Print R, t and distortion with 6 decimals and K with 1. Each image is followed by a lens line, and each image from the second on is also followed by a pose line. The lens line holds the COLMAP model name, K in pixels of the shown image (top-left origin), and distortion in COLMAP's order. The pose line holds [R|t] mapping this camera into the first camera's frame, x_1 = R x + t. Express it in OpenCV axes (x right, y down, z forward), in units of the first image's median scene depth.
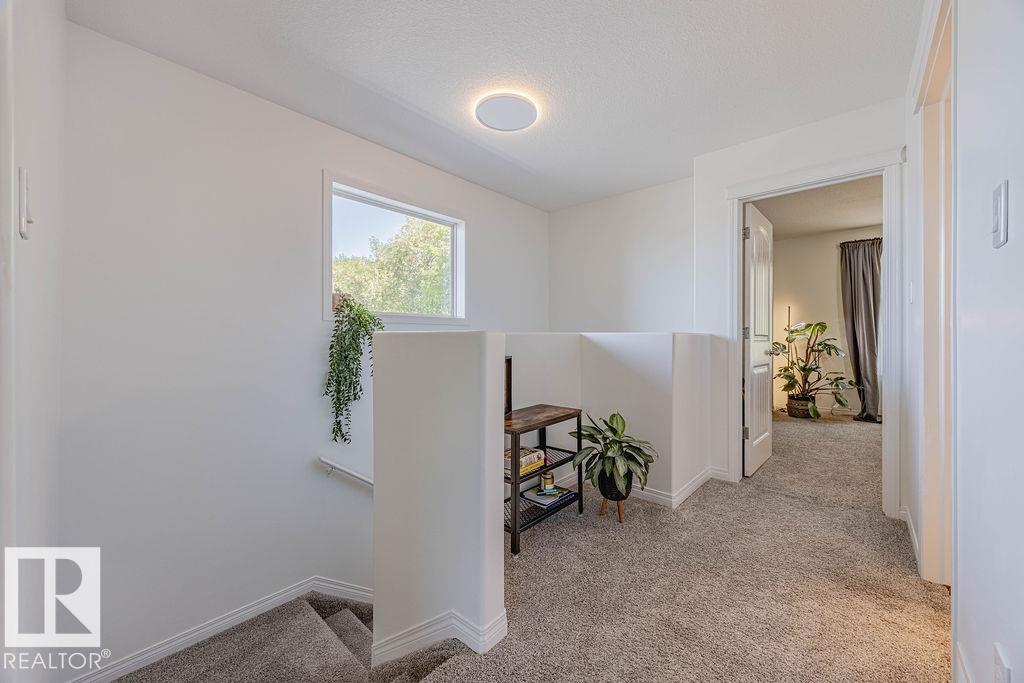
lens RADIAL K [[387.3, 0, 515.7], [0, 387.3, 340.1], [0, 0, 1]] dist [0.000919, 0.000023]
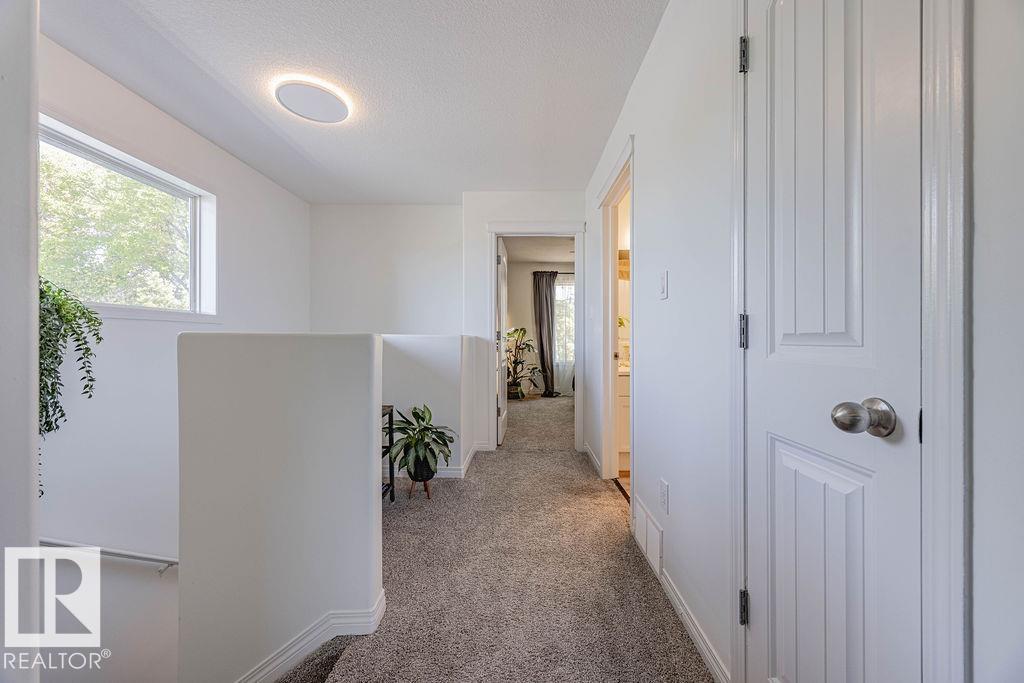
lens RADIAL K [[387.3, 0, 515.7], [0, 387.3, 340.1], [0, 0, 1]] dist [0.000919, 0.000023]
pose [[0.758115, 0.000115, 0.652121, -0.235375], [0.001539, 0.999997, -0.001966, -0.000775], [-0.652119, 0.002494, 0.758112, -0.038168]]
